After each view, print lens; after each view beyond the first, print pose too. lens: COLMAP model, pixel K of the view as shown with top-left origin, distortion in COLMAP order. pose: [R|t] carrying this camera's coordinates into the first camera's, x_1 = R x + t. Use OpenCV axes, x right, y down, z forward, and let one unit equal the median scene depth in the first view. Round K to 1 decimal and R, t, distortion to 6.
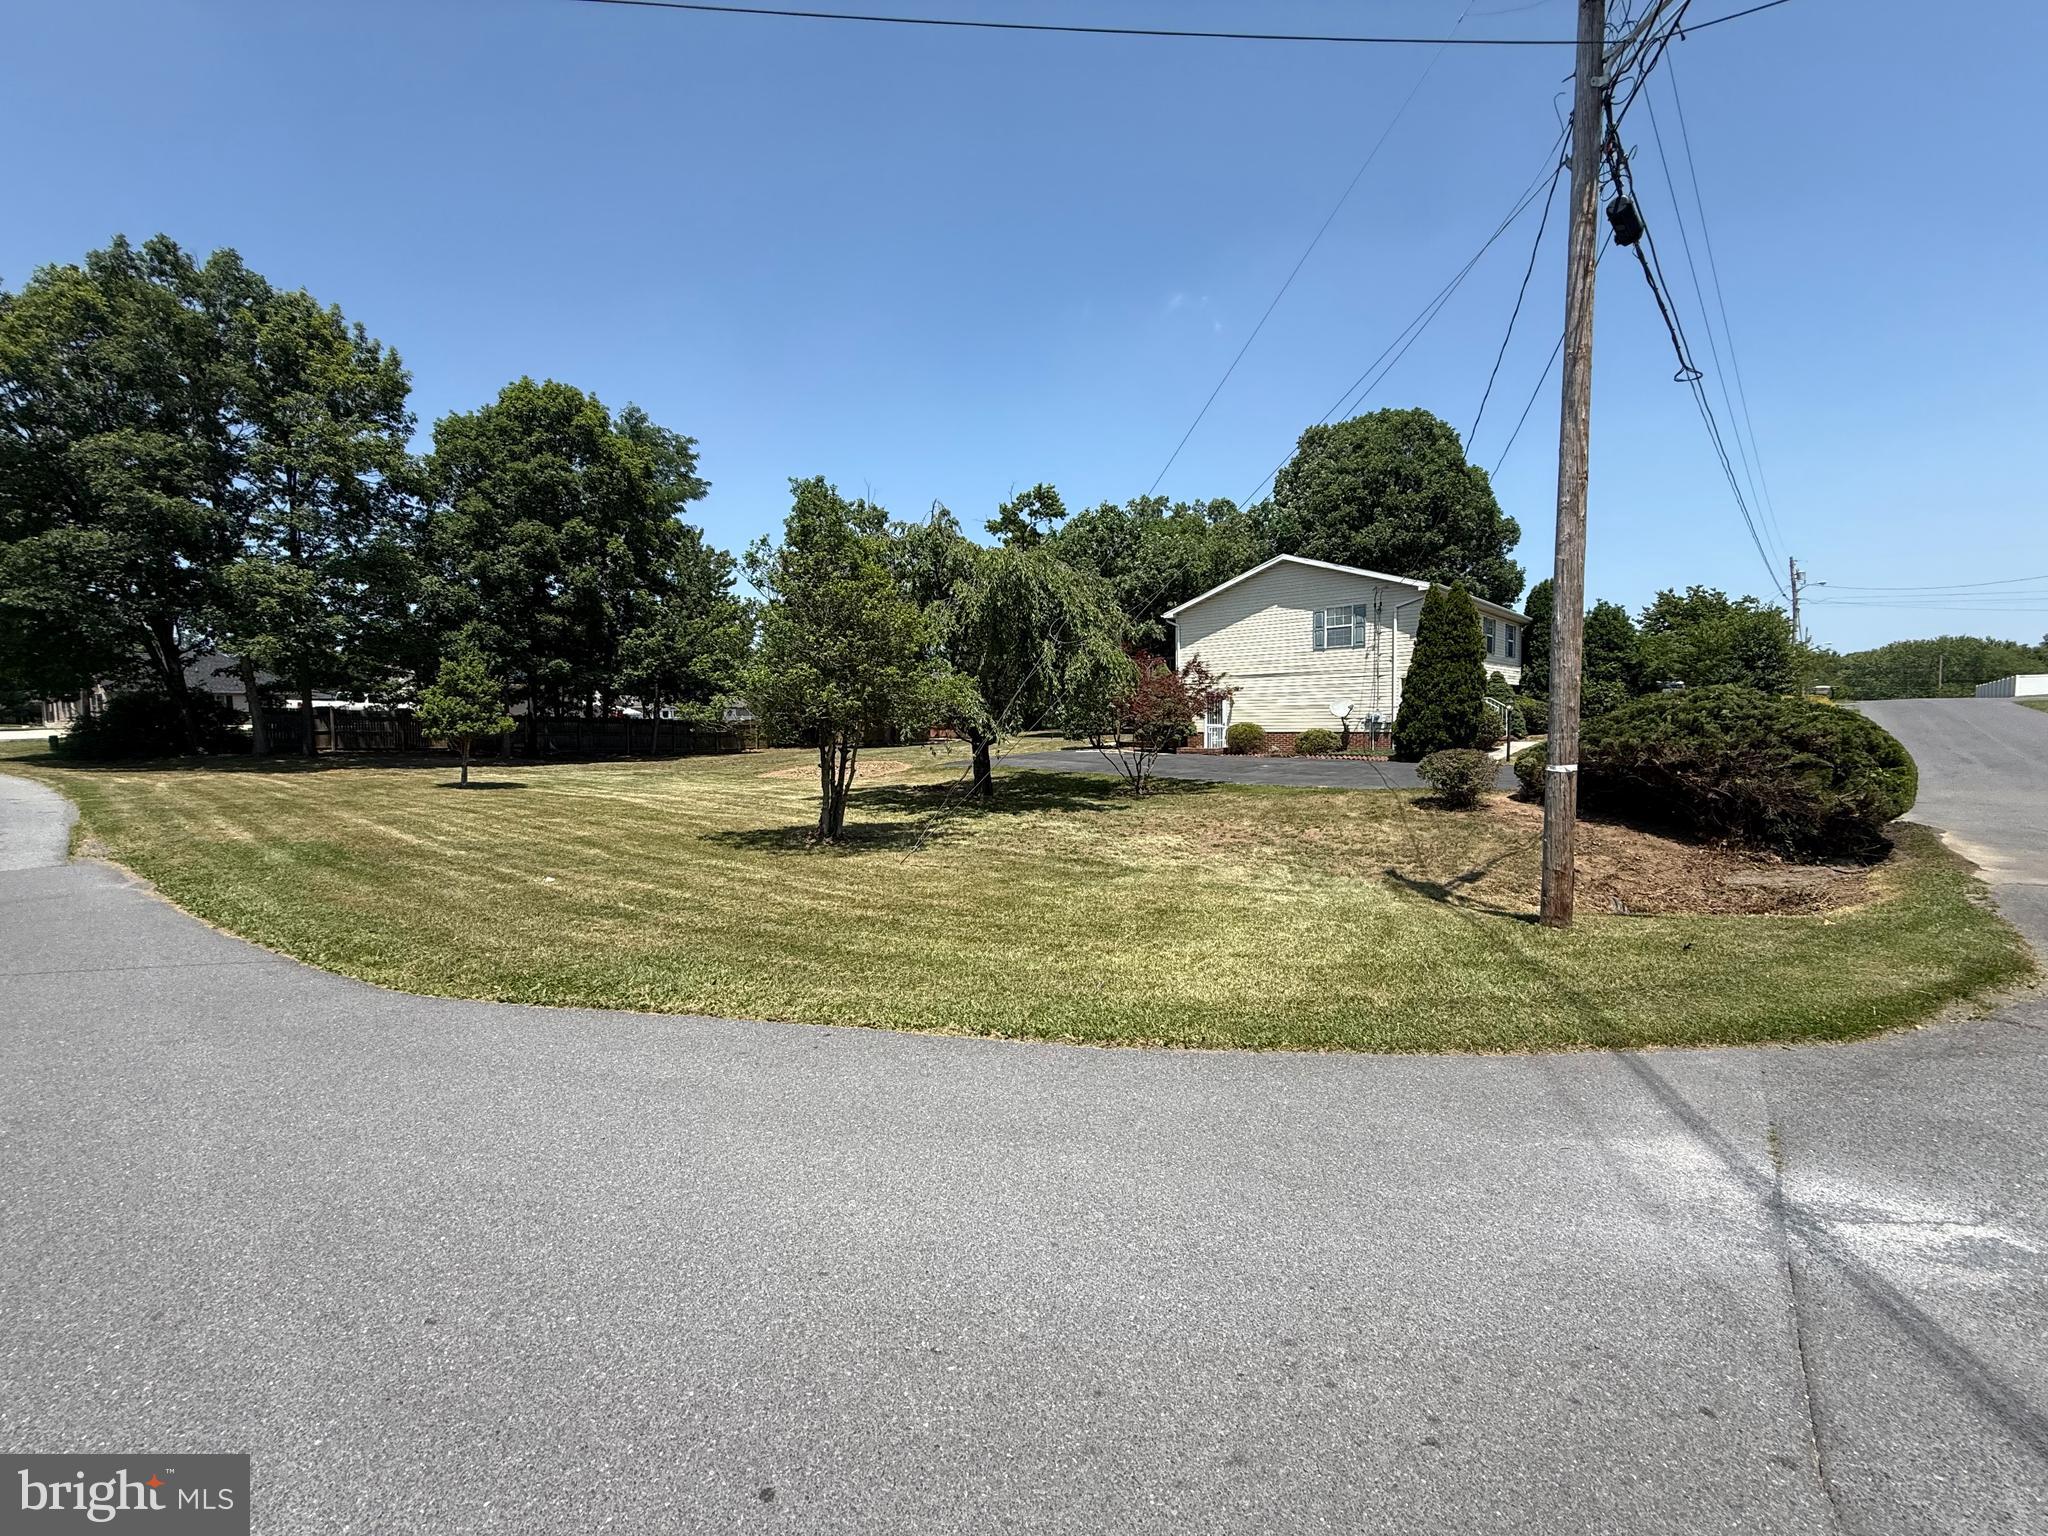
lens RADIAL K [[826.5, 0, 1024.6], [0, 826.5, 760.8], [0, 0, 1]] dist [0.002258, 0.000213]
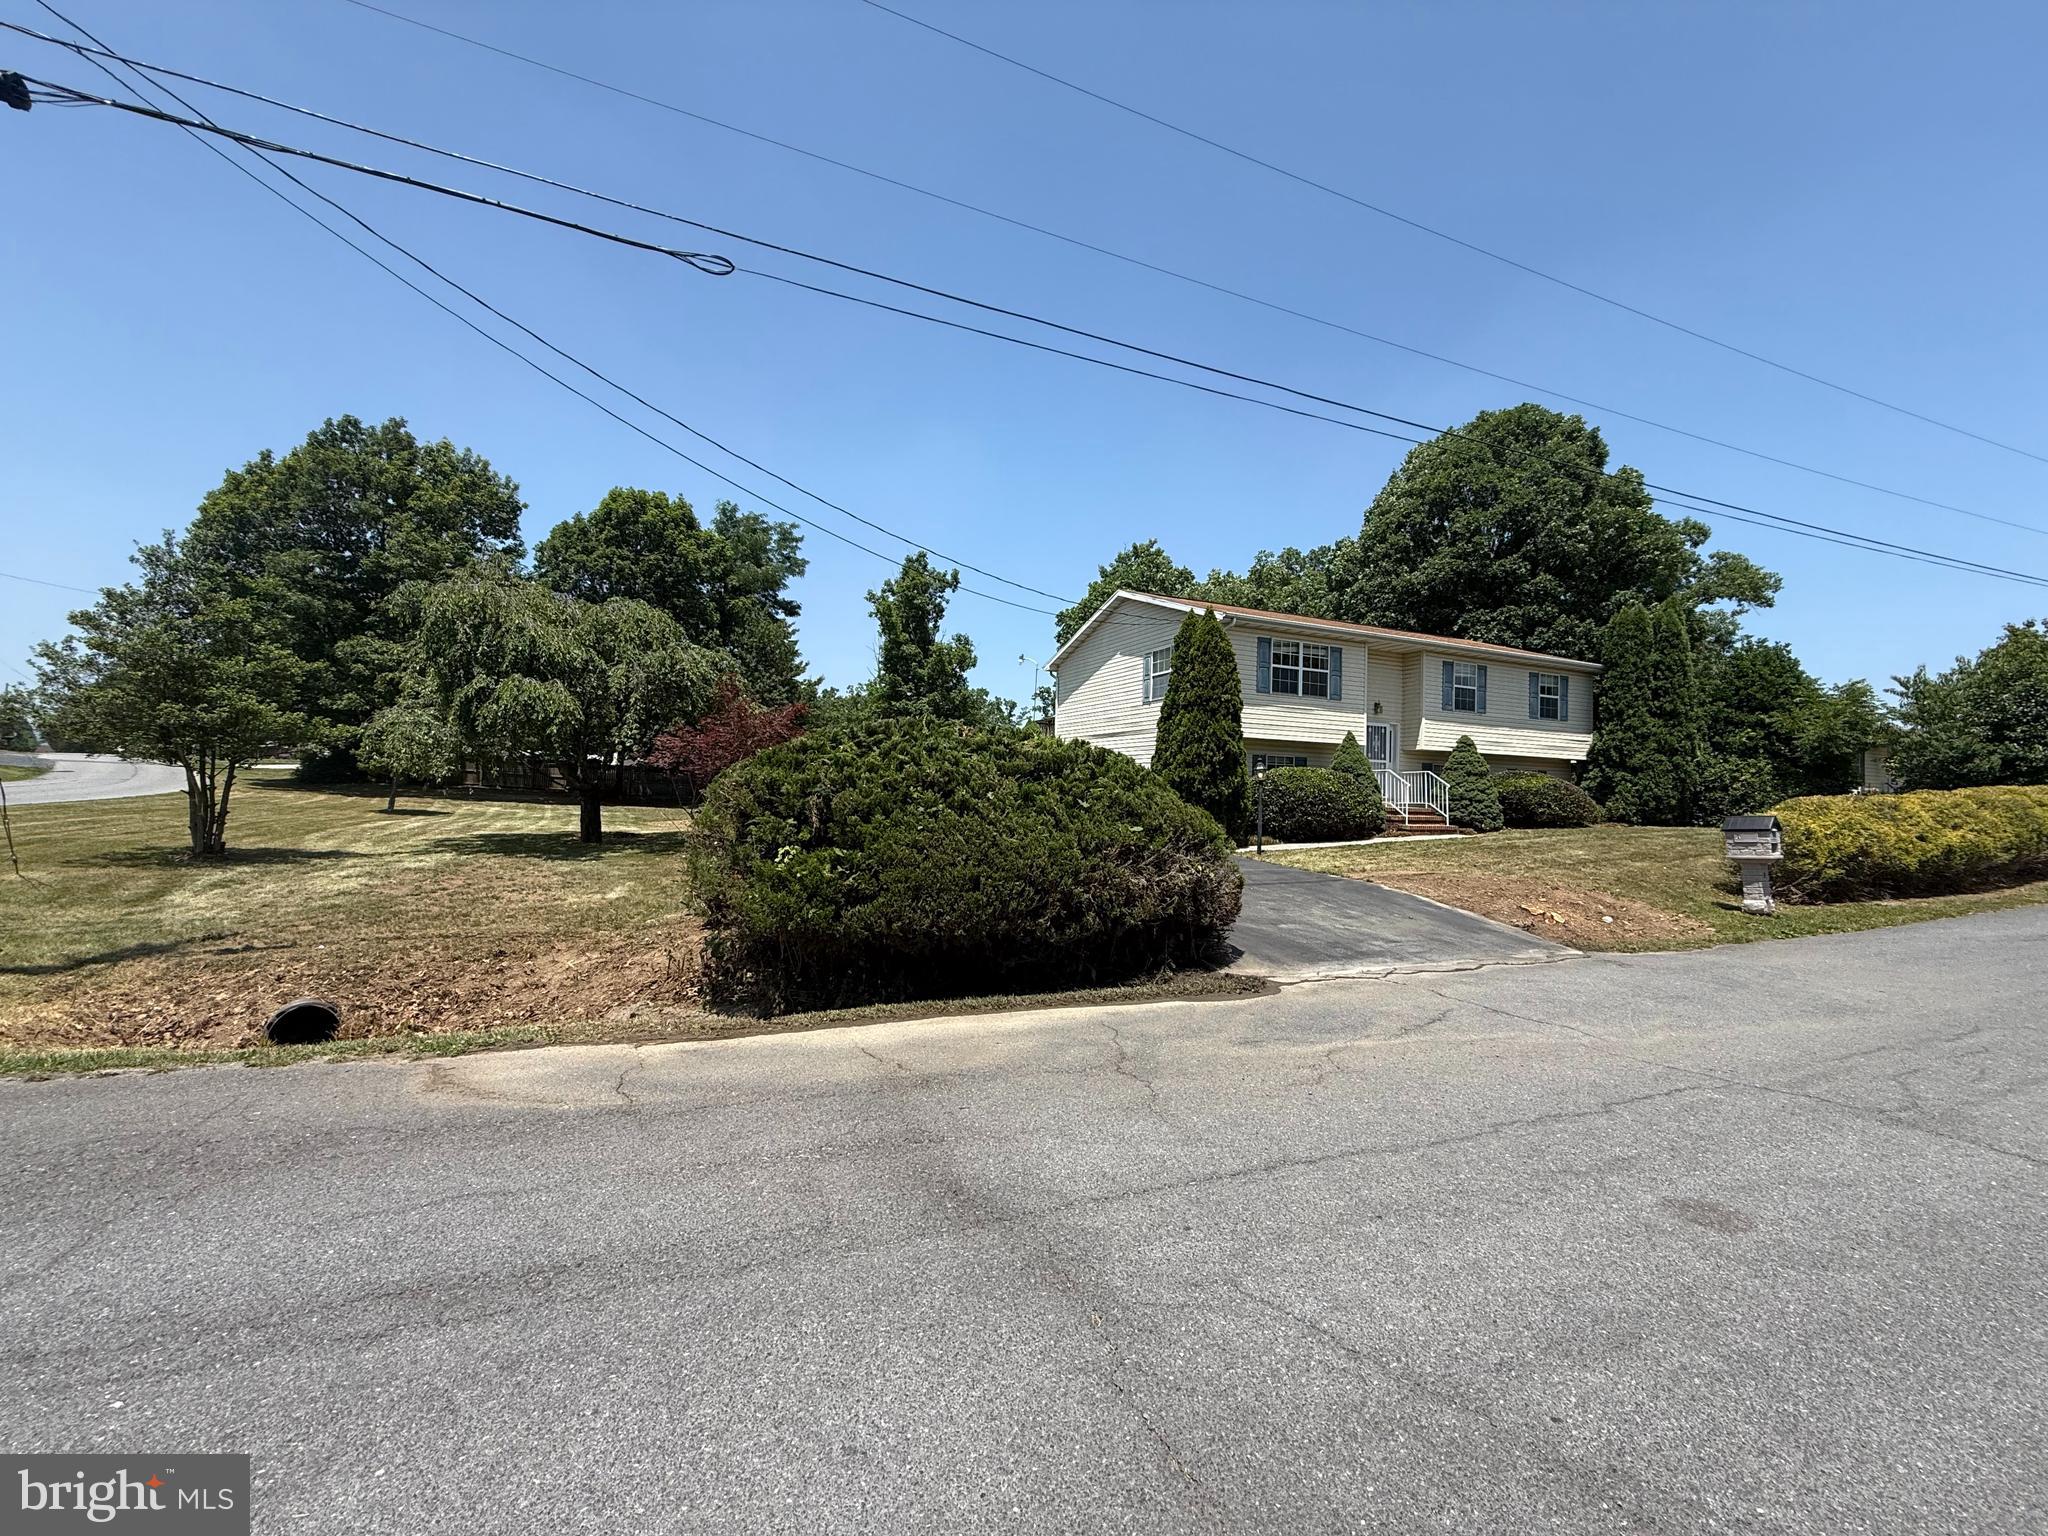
lens RADIAL K [[831.3, 0, 1022.8], [0, 831.3, 758.6], [0, 0, 1]] dist [0.008747, 0.000126]
pose [[0.913907, 0.024582, -0.405178, 0.456482], [-0.064611, 0.994248, -0.085414, -0.002261], [0.400748, 0.104239, 0.910239, 0.170245]]
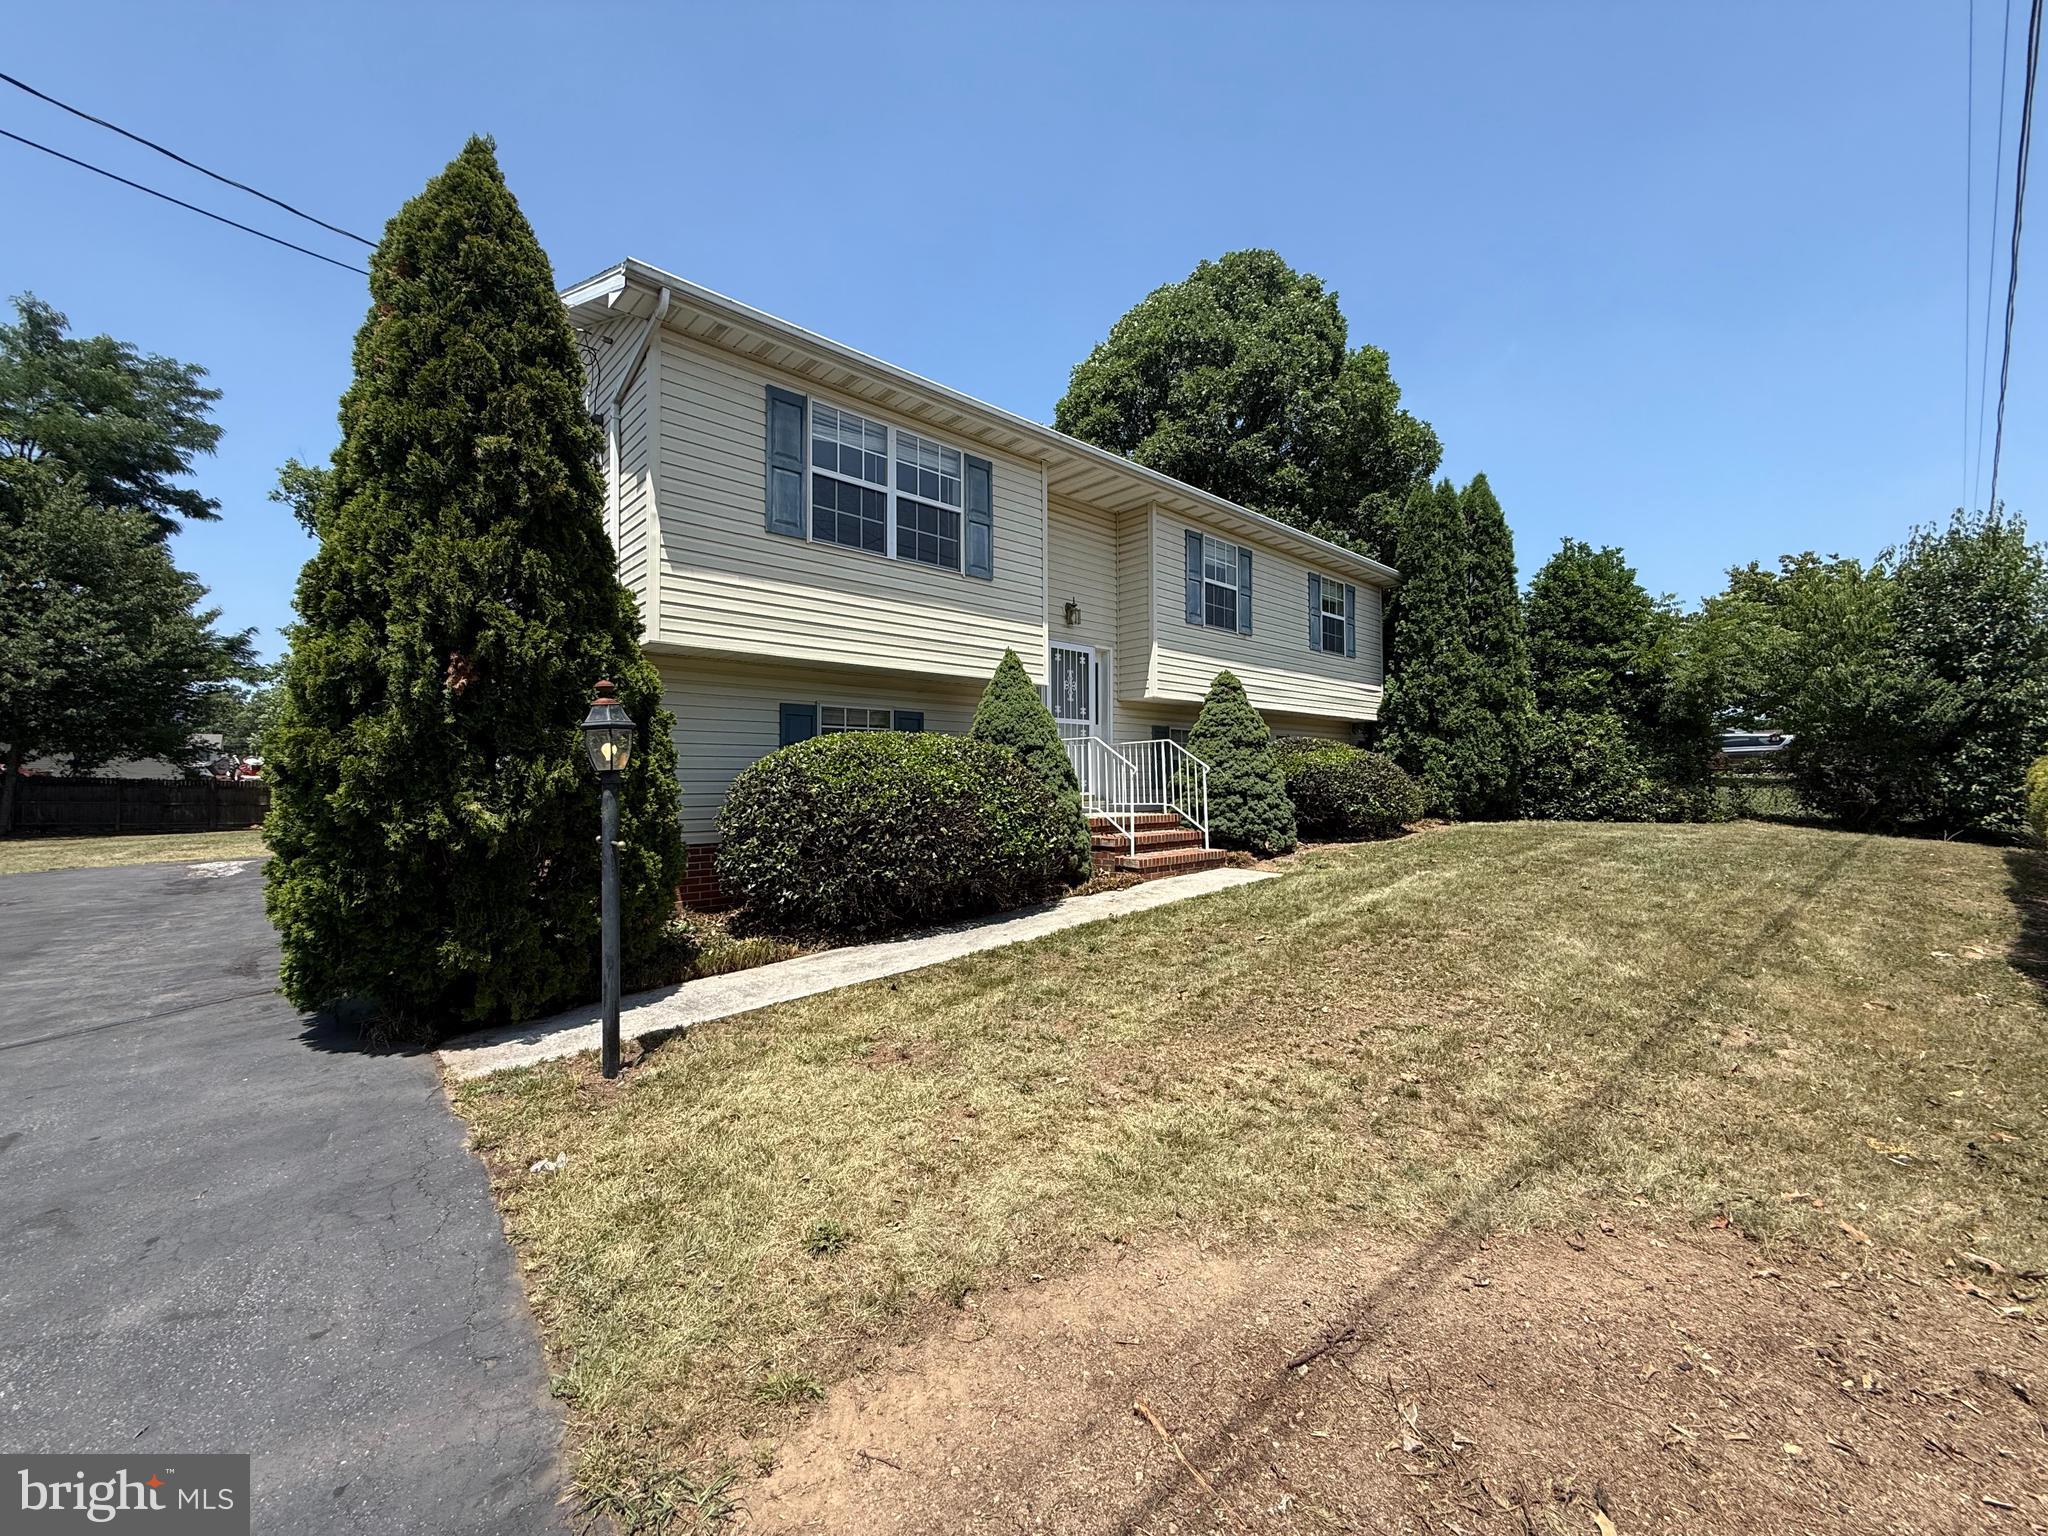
lens RADIAL K [[826.5, 0, 1024.6], [0, 826.5, 760.8], [0, 0, 1]] dist [0.002258, 0.000213]
pose [[0.995882, 0.007297, -0.090370, 0.456458], [-0.014551, 0.996699, -0.079875, -0.032417], [0.089489, 0.080861, 0.992700, 0.550020]]
